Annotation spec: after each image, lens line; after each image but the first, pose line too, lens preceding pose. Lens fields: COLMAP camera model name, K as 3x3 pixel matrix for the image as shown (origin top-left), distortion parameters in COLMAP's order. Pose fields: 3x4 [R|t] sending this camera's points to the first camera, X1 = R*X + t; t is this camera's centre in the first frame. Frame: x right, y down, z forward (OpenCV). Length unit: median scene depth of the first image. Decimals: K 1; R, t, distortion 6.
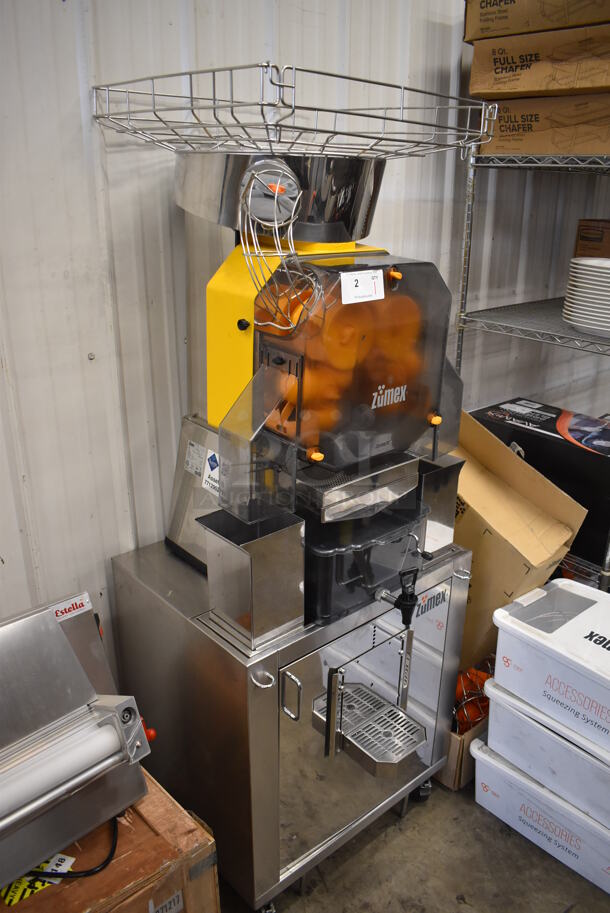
lens RADIAL K [[705.9, 0, 306.5], [0, 705.9, 460.8], [0, 0, 1]] dist [-0.098386, 0.014922]
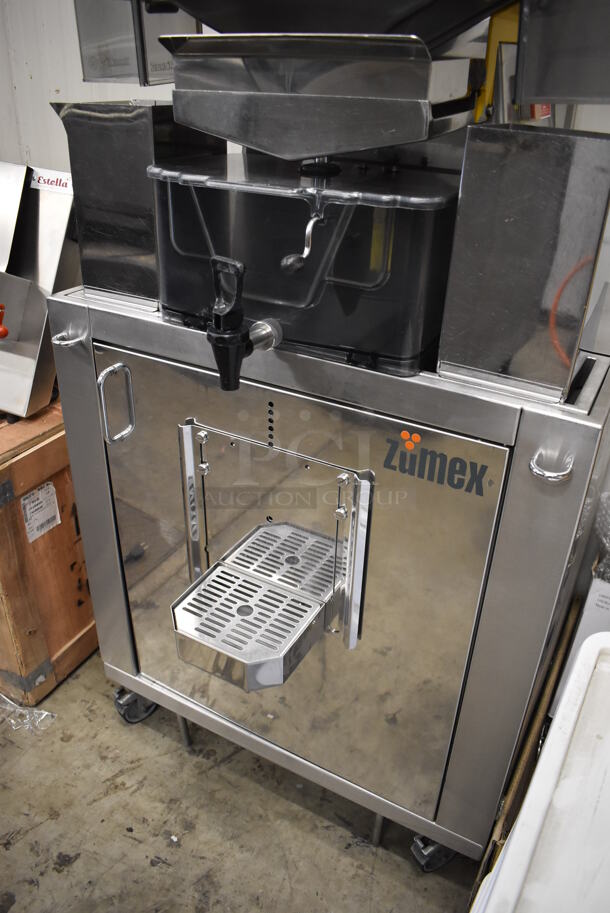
lens RADIAL K [[705.9, 0, 307.5], [0, 705.9, 457.5], [0, 0, 1]] dist [-0.098386, 0.014922]
pose [[0.335691, 0.462380, -0.820680, 0.634056], [-0.364256, 0.867180, 0.339583, 0.097634], [0.868694, 0.184943, 0.459529, 0.910386]]
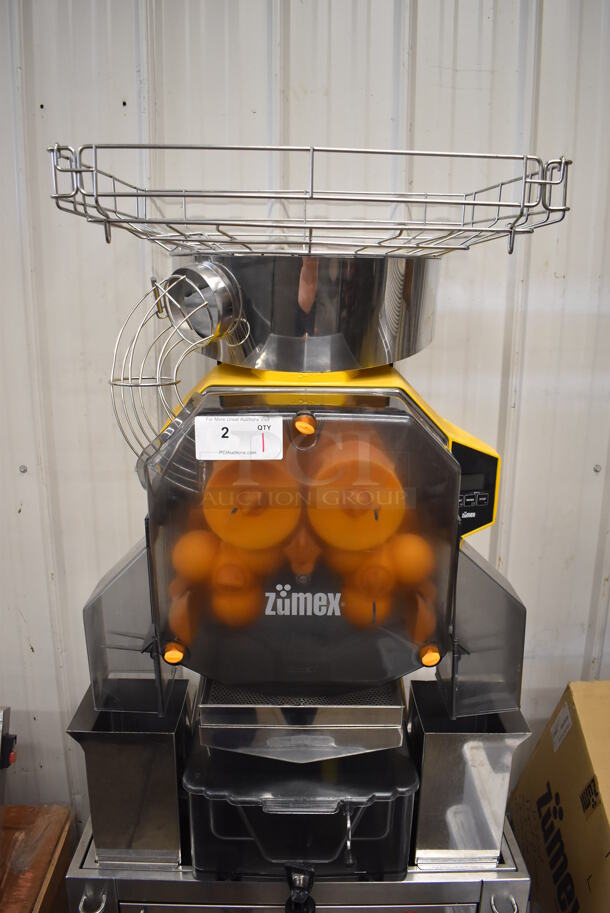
lens RADIAL K [[705.9, 0, 307.8], [0, 705.9, 460.8], [0, 0, 1]] dist [-0.098386, 0.014922]
pose [[0.754232, 0.154384, -0.638200, 0.528283], [-0.238965, 0.969851, -0.047798, -0.193115], [0.611580, 0.188558, 0.768385, 0.471957]]
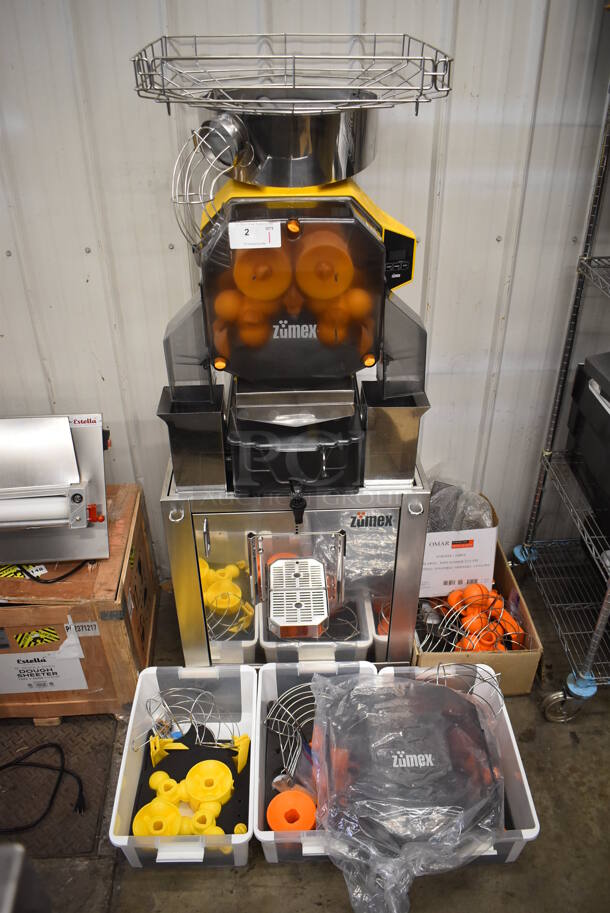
lens RADIAL K [[705.9, 0, 307.6], [0, 705.9, 458.0], [0, 0, 1]] dist [-0.098386, 0.014922]
pose [[0.778424, 0.334947, -0.530911, 0.821760], [-0.214828, 0.936826, 0.276054, -0.221219], [0.589835, -0.100833, 0.801204, 0.070028]]
